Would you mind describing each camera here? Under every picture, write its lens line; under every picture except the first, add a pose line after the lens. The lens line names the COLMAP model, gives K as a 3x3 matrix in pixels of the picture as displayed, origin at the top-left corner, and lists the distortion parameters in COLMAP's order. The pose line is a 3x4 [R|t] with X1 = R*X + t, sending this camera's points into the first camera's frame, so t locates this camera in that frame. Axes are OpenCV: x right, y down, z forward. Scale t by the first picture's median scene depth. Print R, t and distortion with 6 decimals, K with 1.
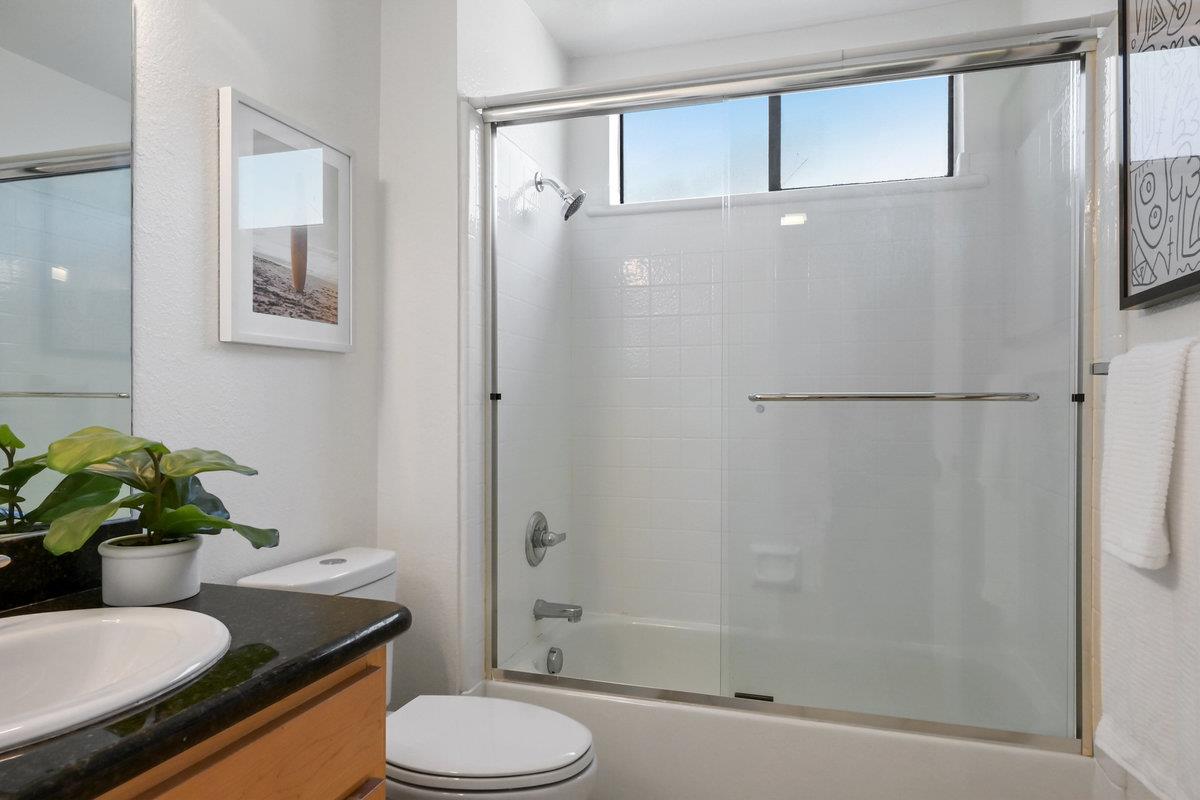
lens RADIAL K [[746.7, 0, 601.7], [0, 746.7, 408.9], [0, 0, 1]] dist [0.001848, 0.000374]
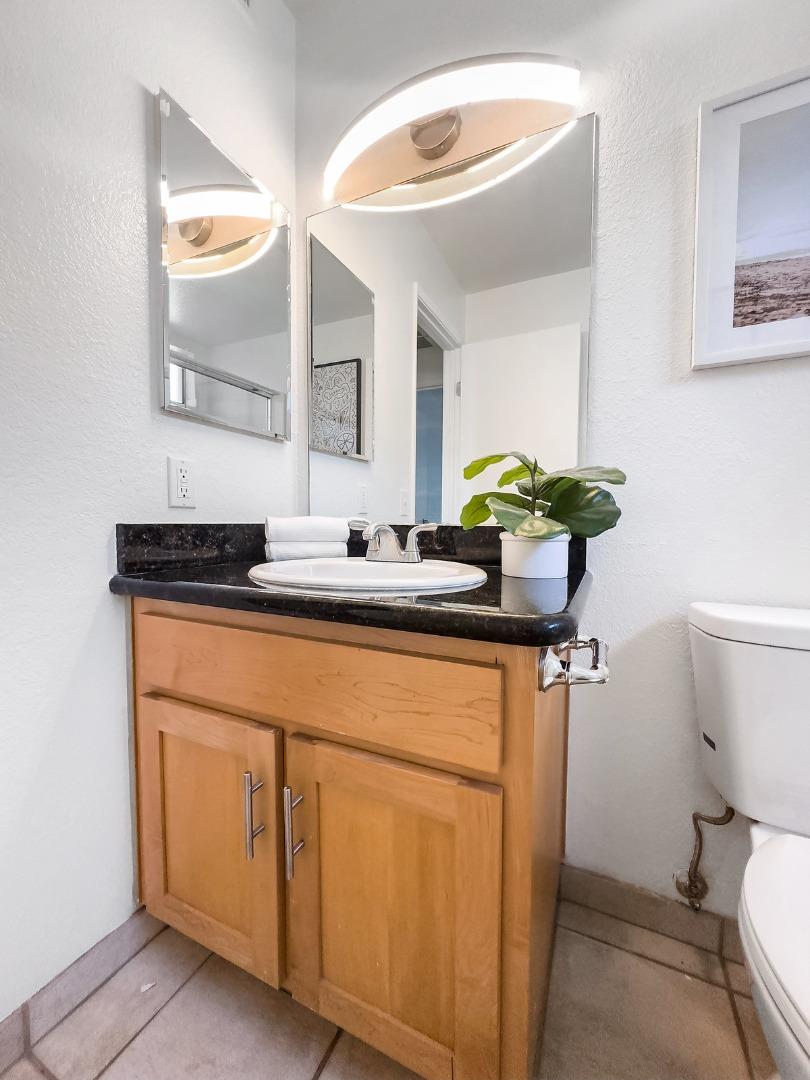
lens RADIAL K [[420.9, 0, 405.0], [0, 420.9, 540.0], [0, 0, 1]] dist [0.009096, -0.000002]
pose [[-0.135739, 0.050458, -0.989459, 0.122090], [-0.009219, 0.998595, 0.052188, 0.101005], [0.990702, 0.016205, -0.135083, 0.571616]]
